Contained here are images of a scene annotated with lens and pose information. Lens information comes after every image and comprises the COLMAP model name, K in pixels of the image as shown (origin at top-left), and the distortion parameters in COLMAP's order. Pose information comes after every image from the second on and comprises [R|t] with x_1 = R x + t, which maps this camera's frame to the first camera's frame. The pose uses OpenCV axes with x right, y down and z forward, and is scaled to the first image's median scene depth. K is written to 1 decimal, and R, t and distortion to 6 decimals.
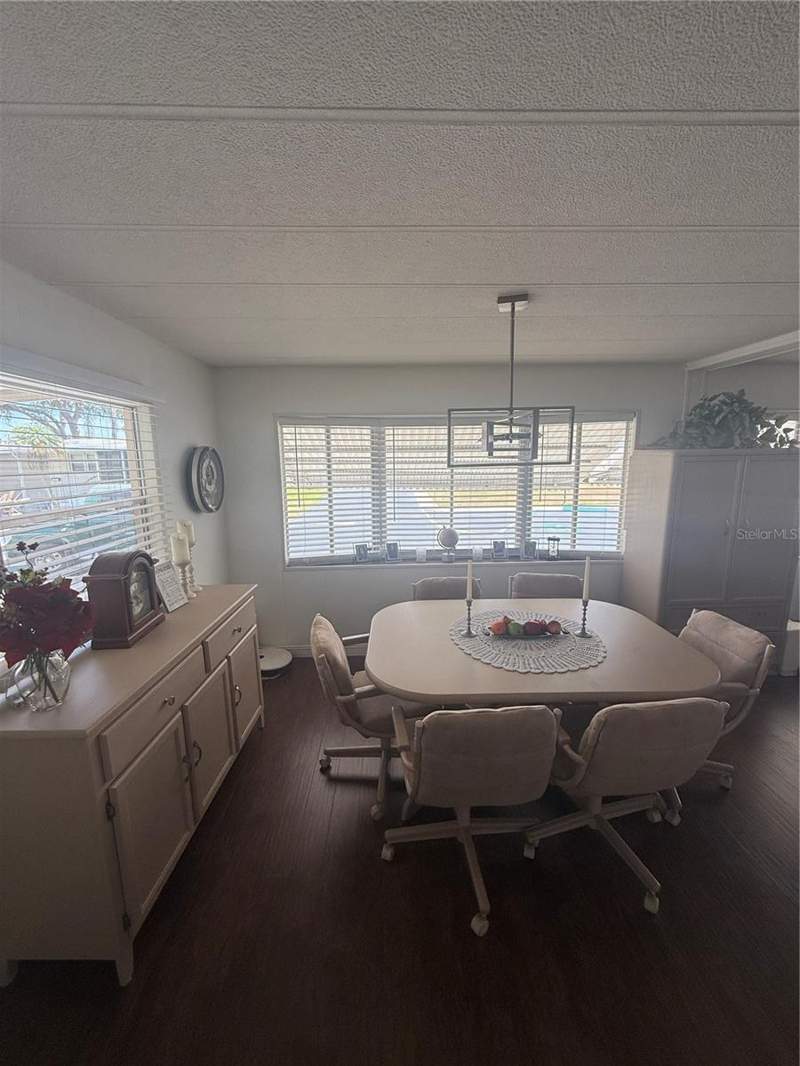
lens RADIAL K [[425.6, 0, 402.0], [0, 425.6, 528.7], [0, 0, 1]] dist [0.001105, 0.000494]
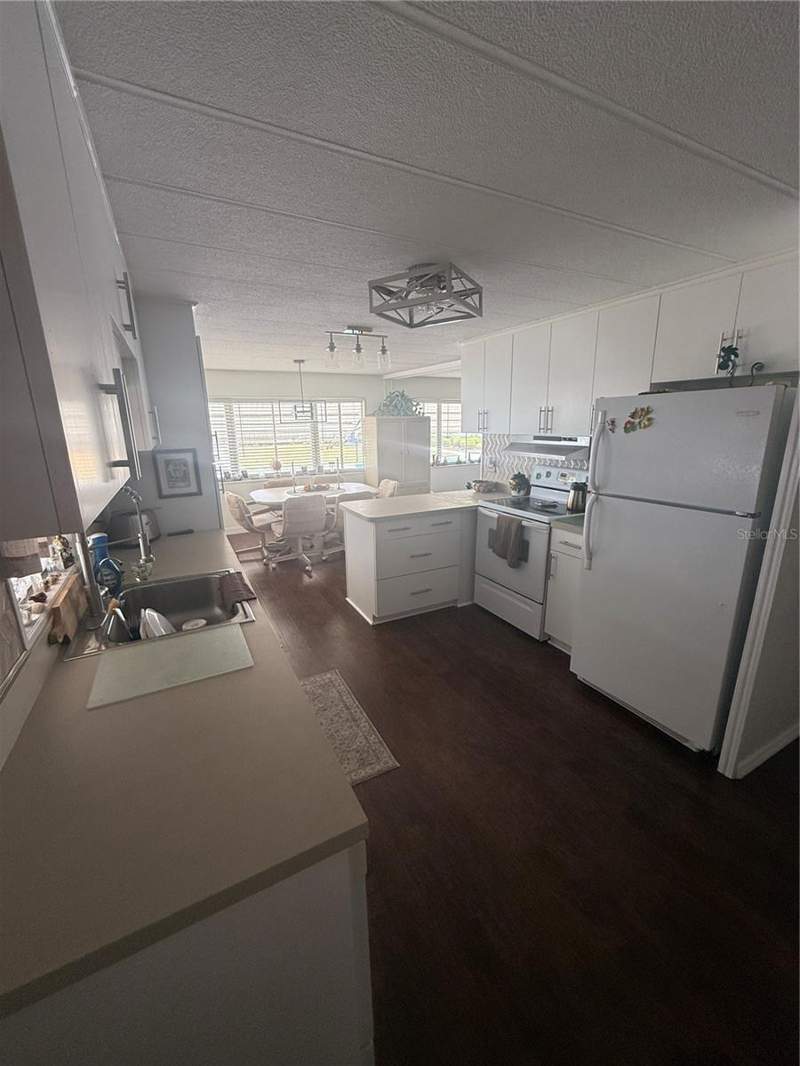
lens RADIAL K [[425.6, 0, 402.0], [0, 425.6, 528.7], [0, 0, 1]] dist [0.001105, 0.000494]
pose [[0.899562, -0.109180, 0.422928, -0.245973], [0.076435, 0.992664, 0.093683, 0.191284], [-0.430054, -0.051948, 0.901307, -1.058908]]
